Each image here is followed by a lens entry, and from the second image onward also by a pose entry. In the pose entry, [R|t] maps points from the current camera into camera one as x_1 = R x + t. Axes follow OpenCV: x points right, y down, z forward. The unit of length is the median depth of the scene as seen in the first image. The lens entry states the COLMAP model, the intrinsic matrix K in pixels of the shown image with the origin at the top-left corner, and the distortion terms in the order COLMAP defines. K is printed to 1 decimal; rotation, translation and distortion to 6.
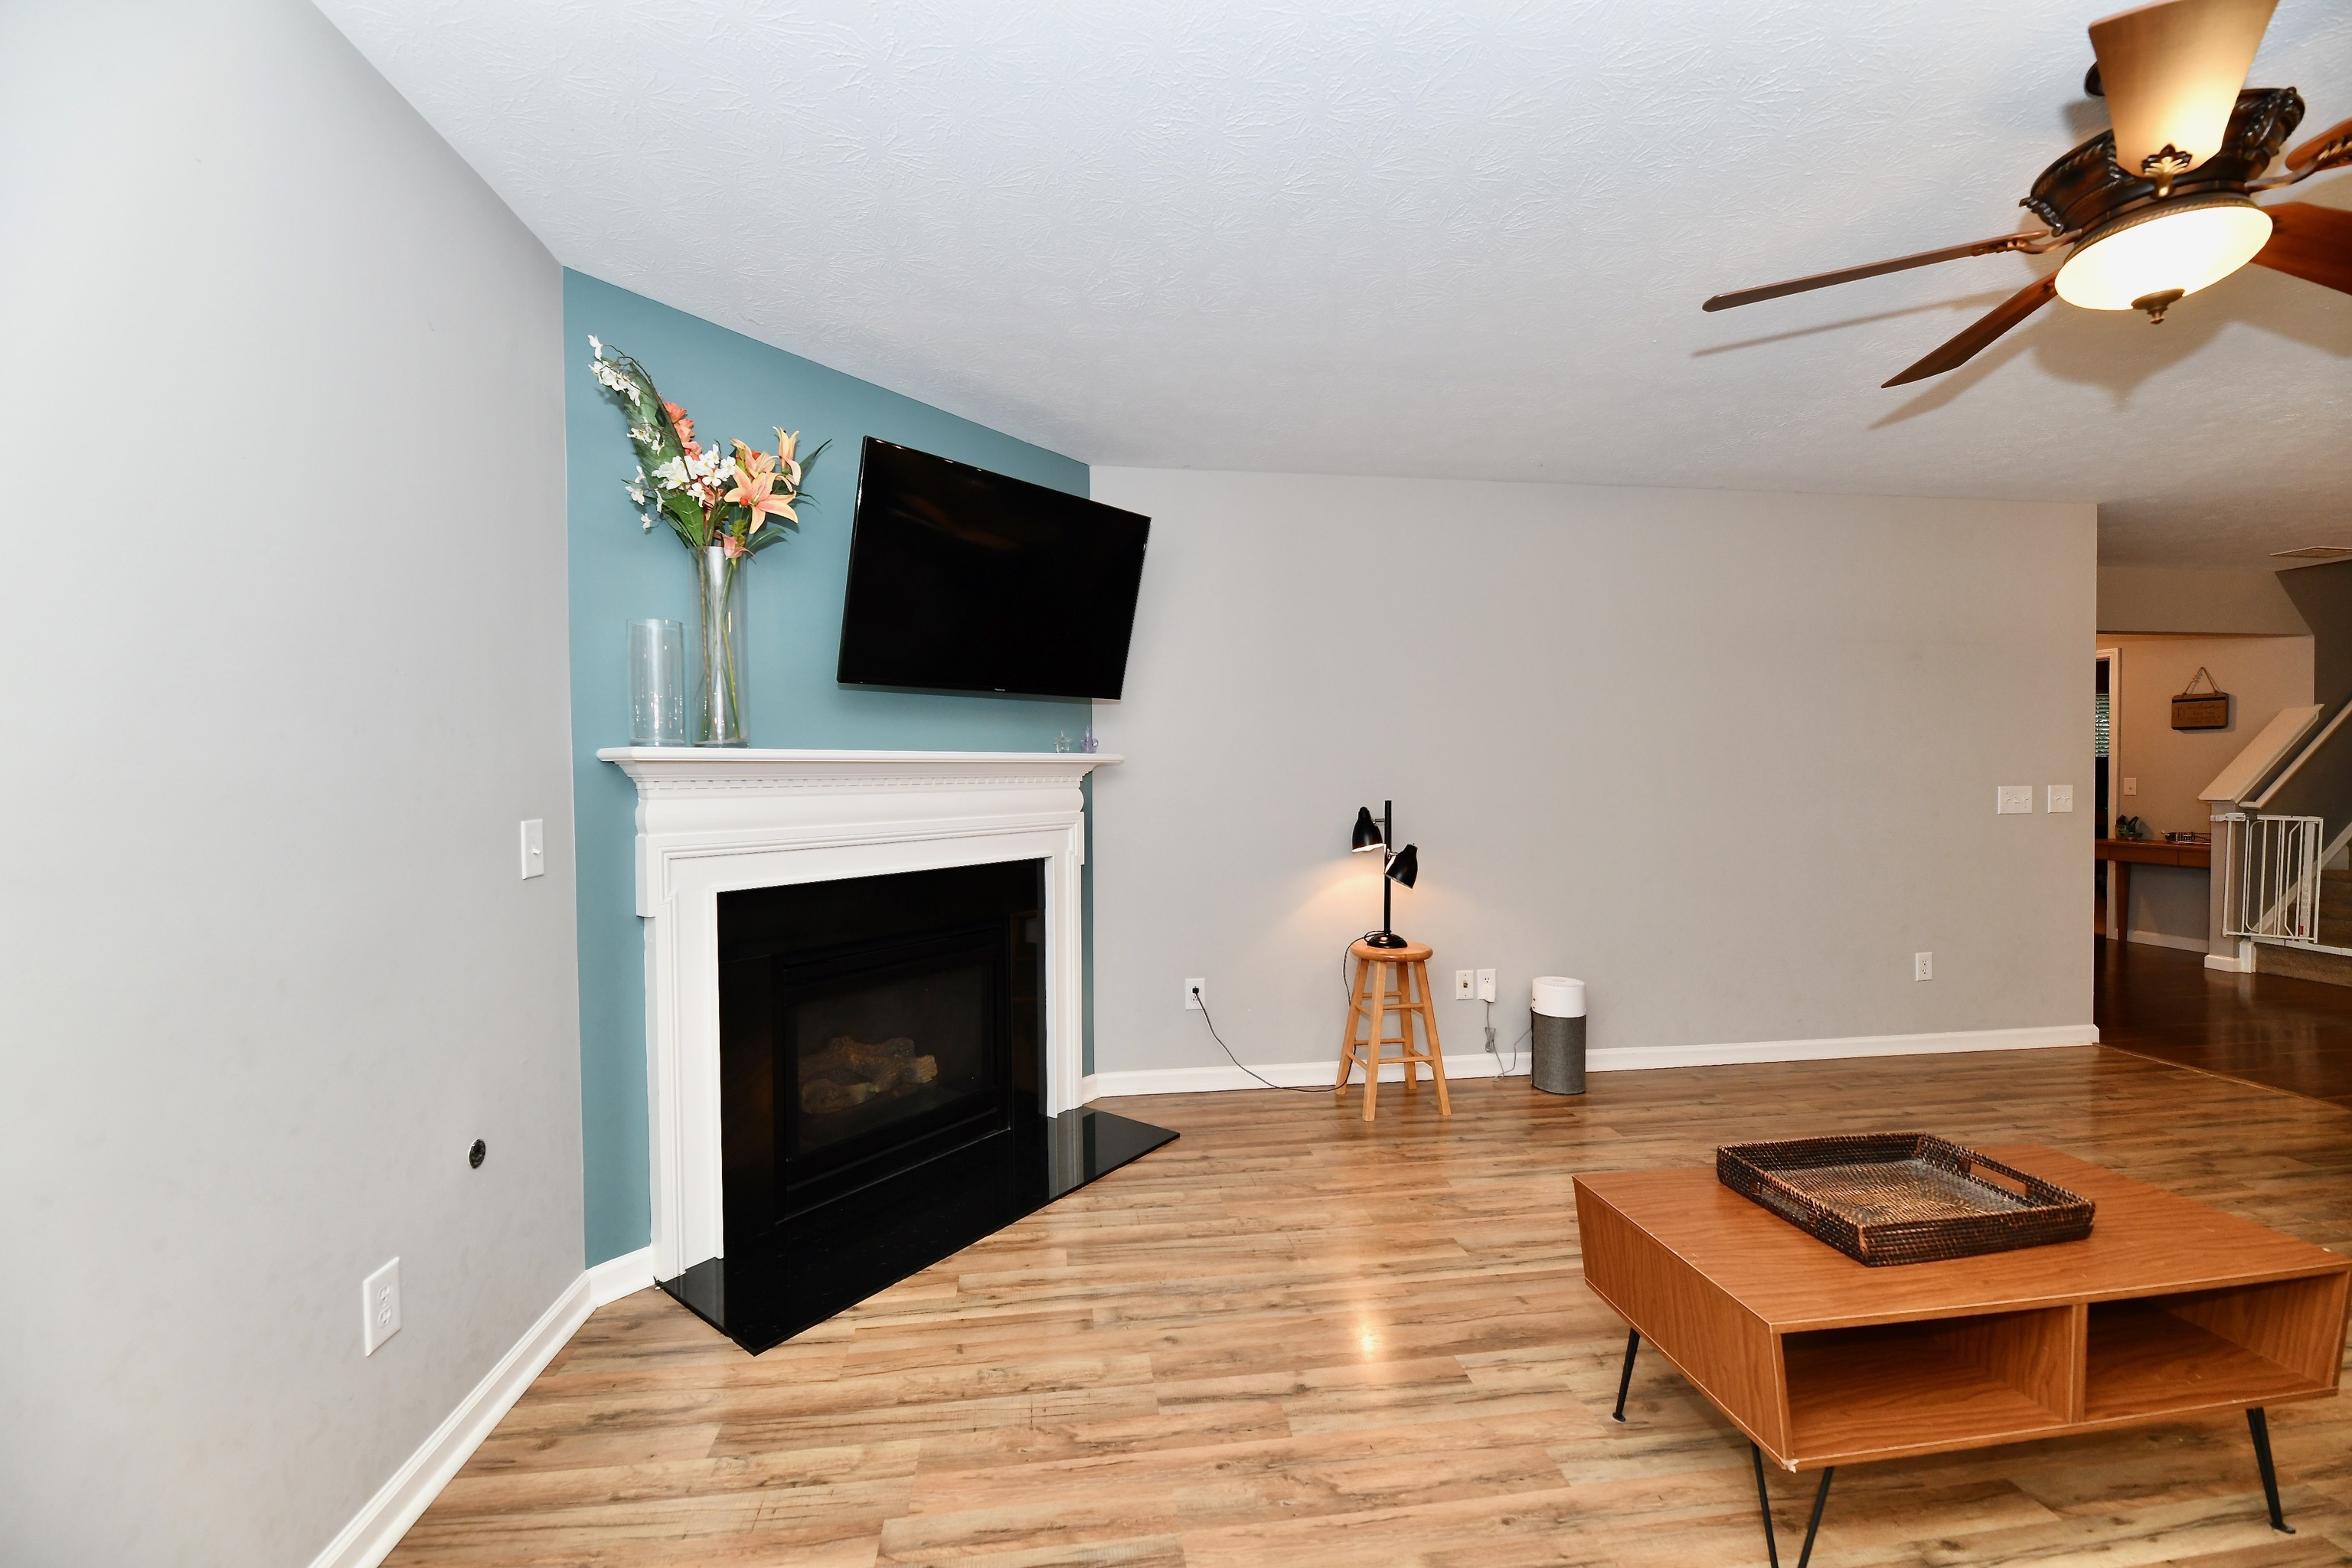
lens RADIAL K [[945.2, 0, 1168.9], [0, 945.2, 792.6], [0, 0, 1]] dist [0.001666, -0.003963]
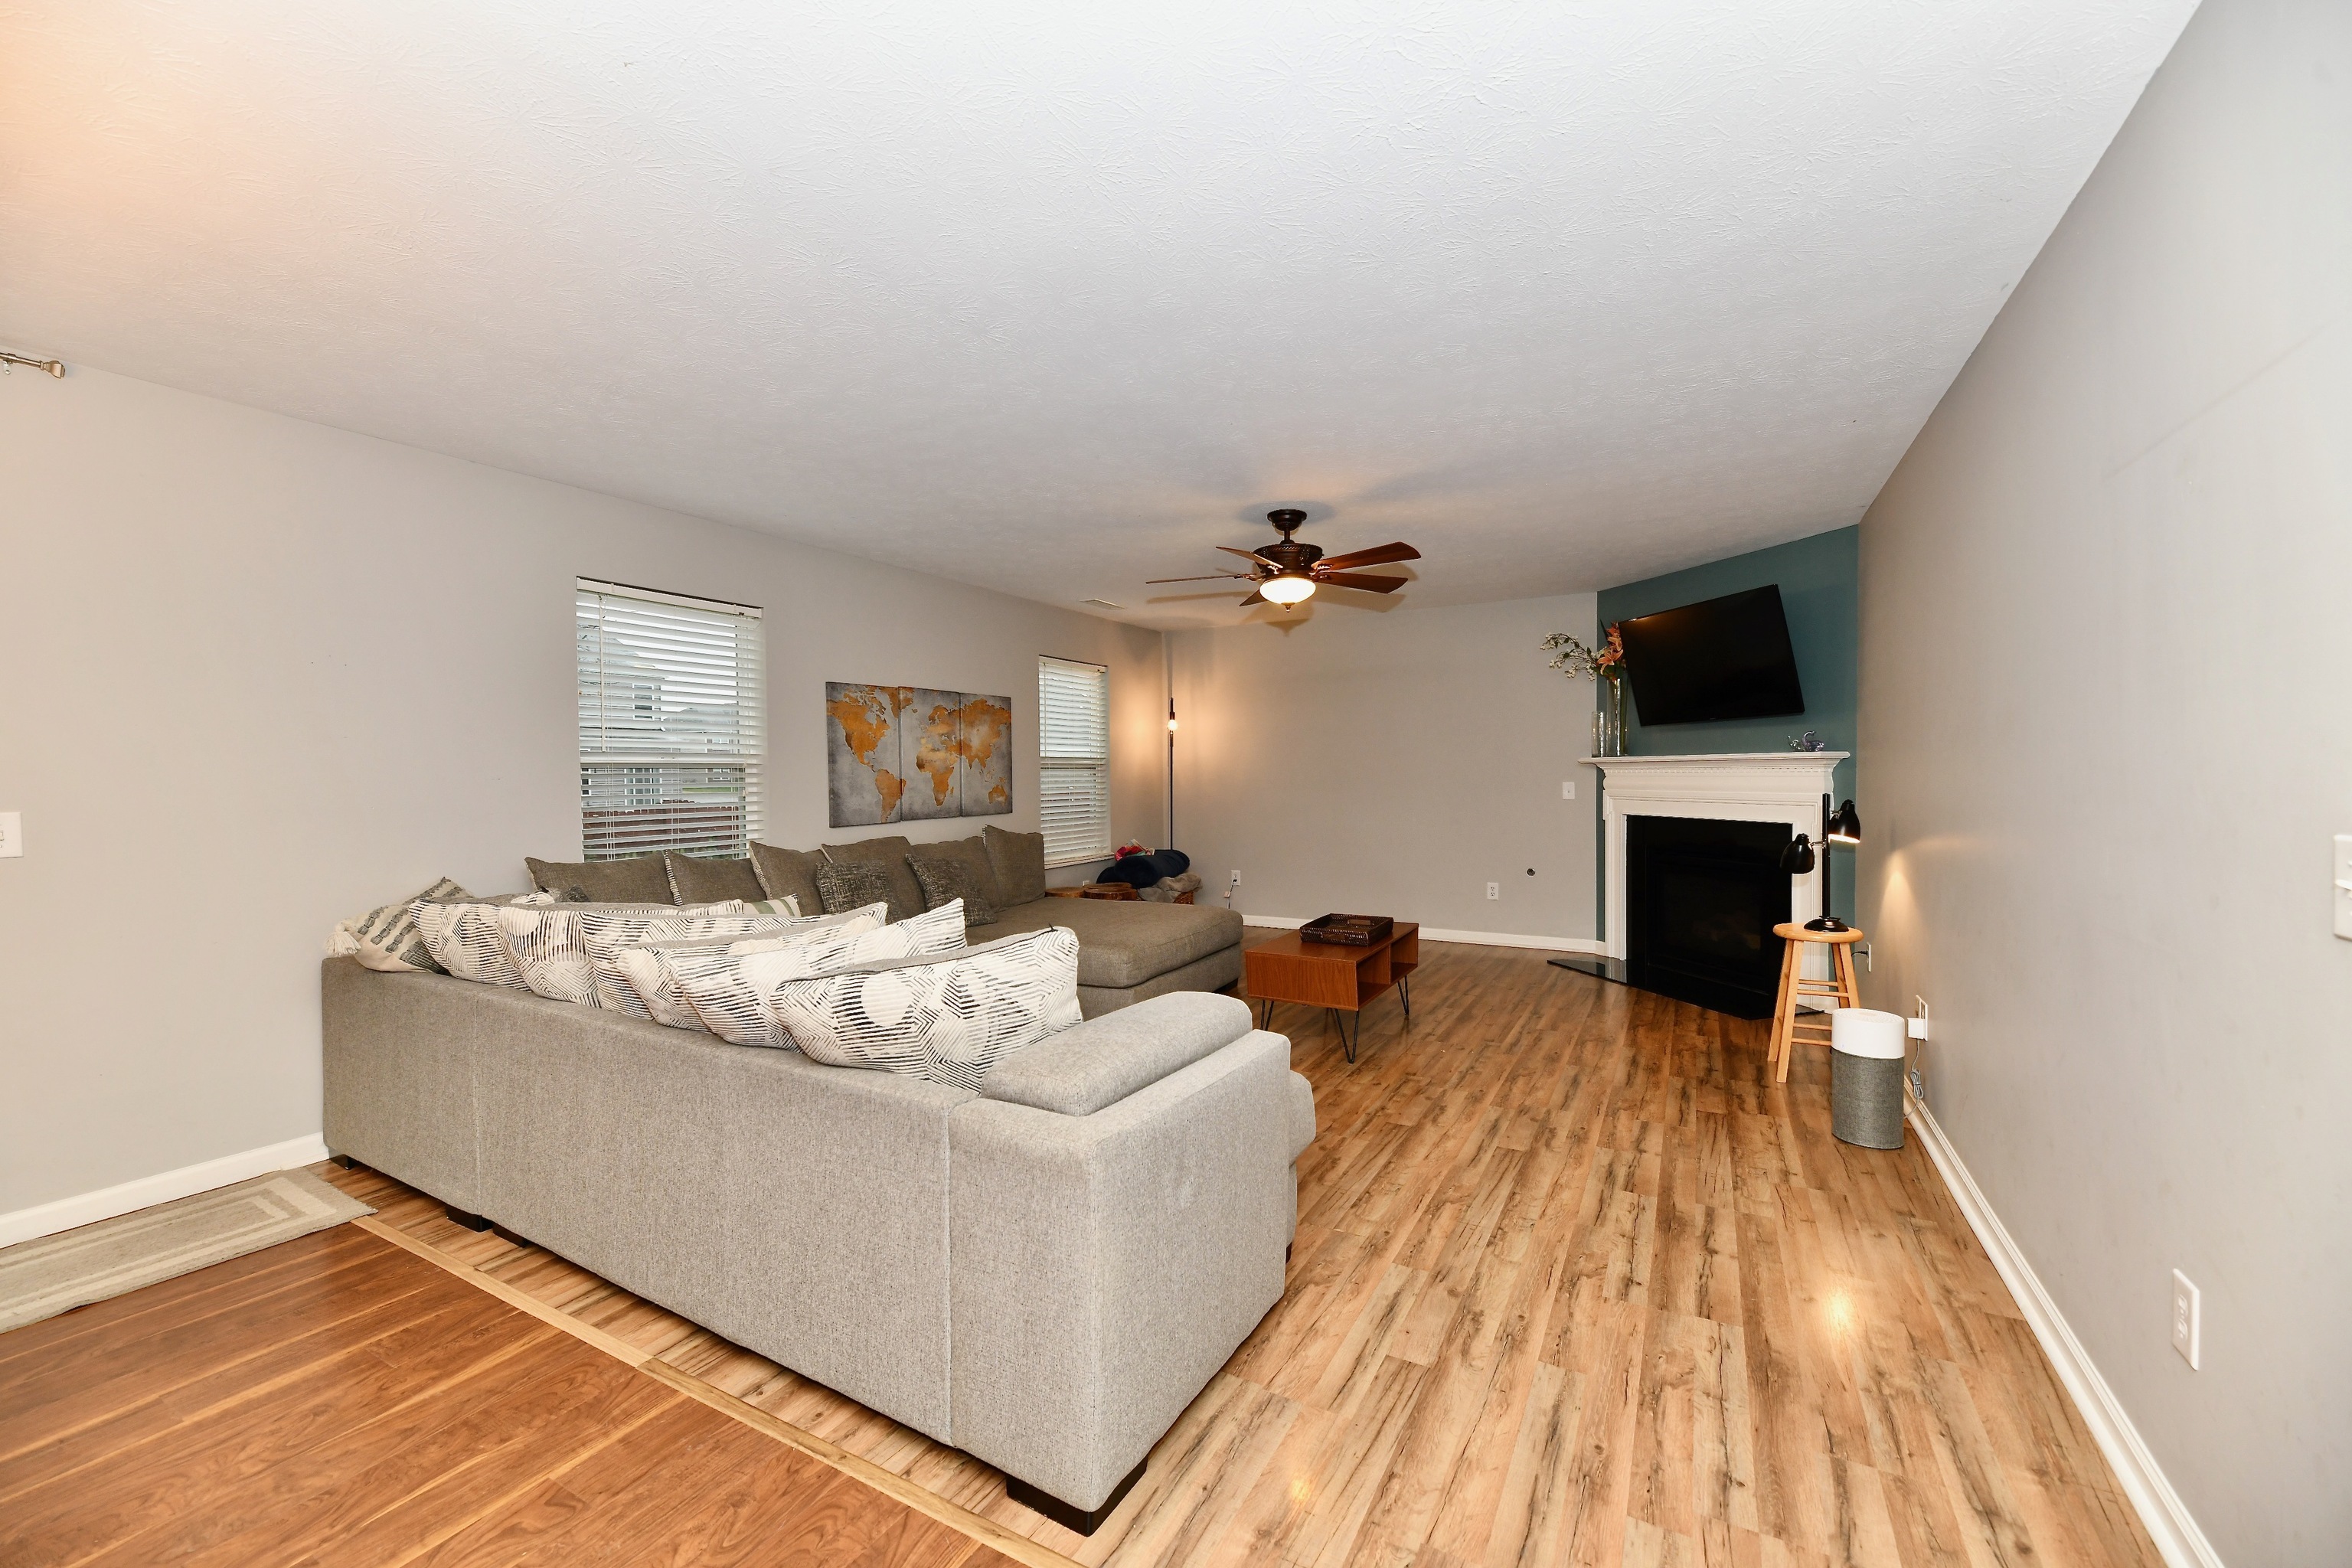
lens RADIAL K [[944.6, 0, 1170.2], [0, 944.6, 783.6], [0, 0, 1]] dist [0.000982, -0.004196]
pose [[-0.600314, 0.023395, -0.799422, 1.679725], [-0.002943, 0.999501, 0.031461, -0.037467], [0.799759, 0.021239, -0.599946, 1.153668]]
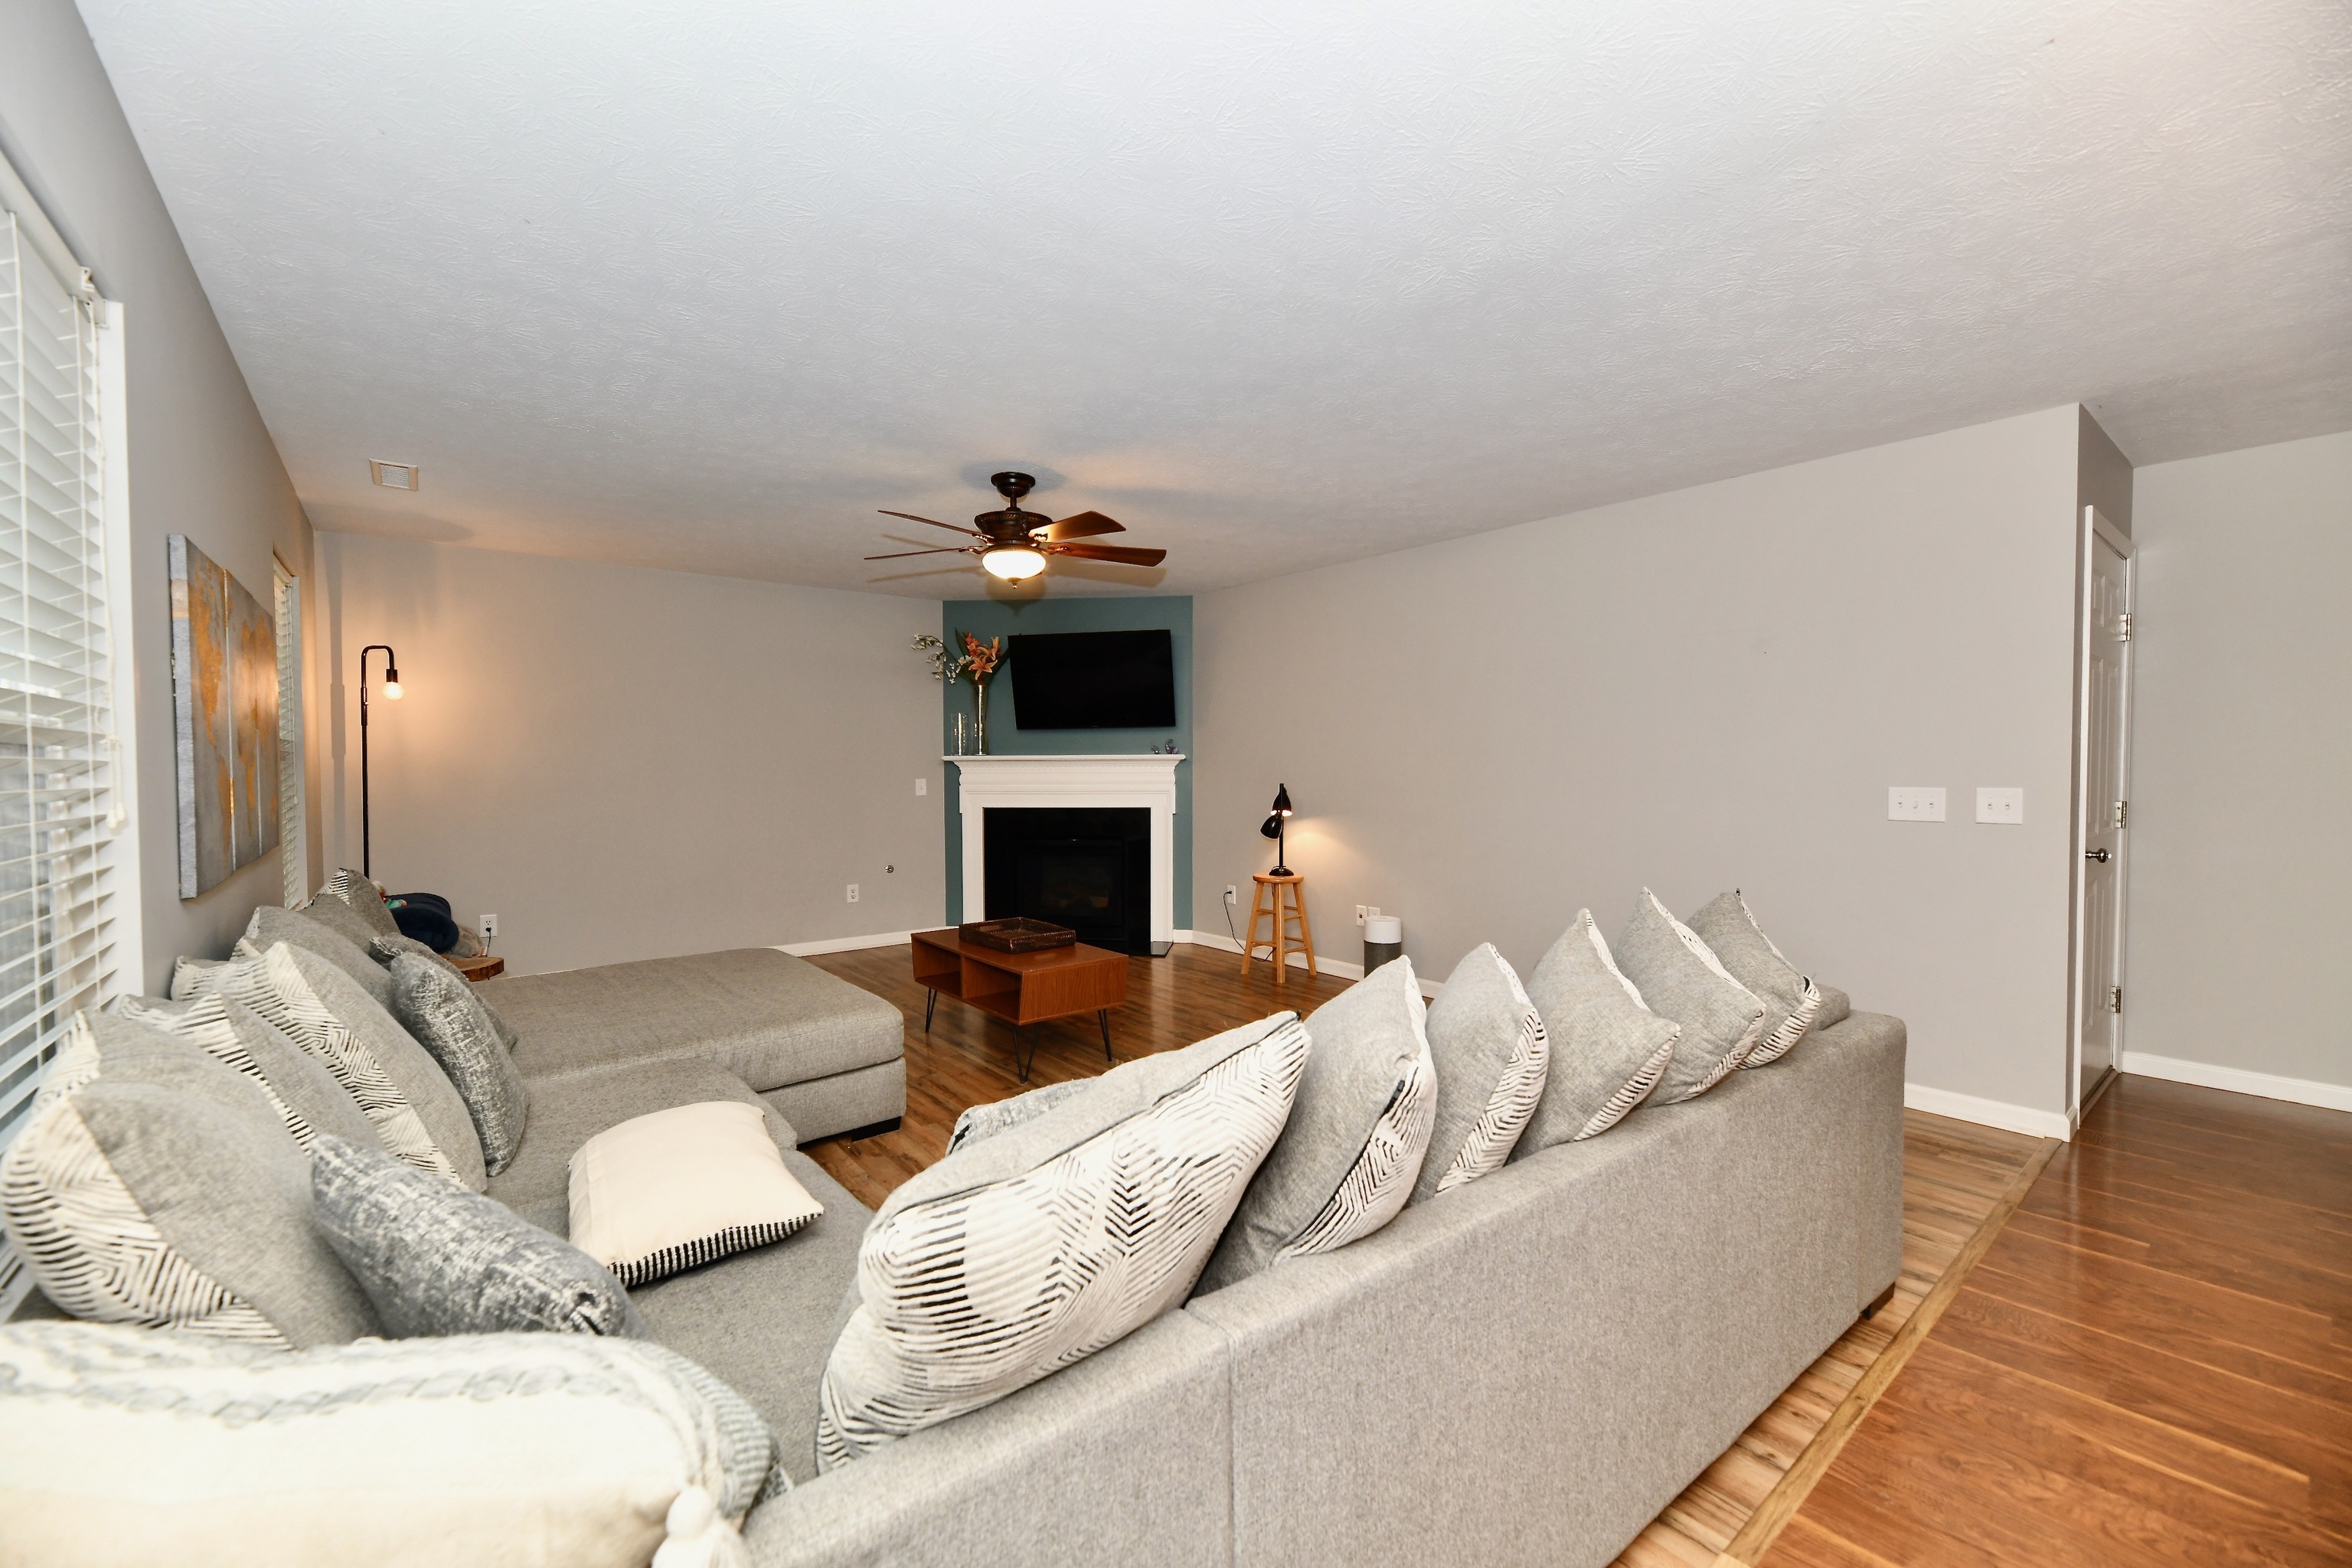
lens RADIAL K [[941.9, 0, 1168.7], [0, 941.9, 791.0], [0, 0, 1]] dist [-0.000202, -0.003707]
pose [[0.511313, 0.030182, -0.858864, 1.637422], [-0.018414, 0.999538, 0.024164, -0.014477], [0.859197, 0.003460, 0.511633, 0.034726]]
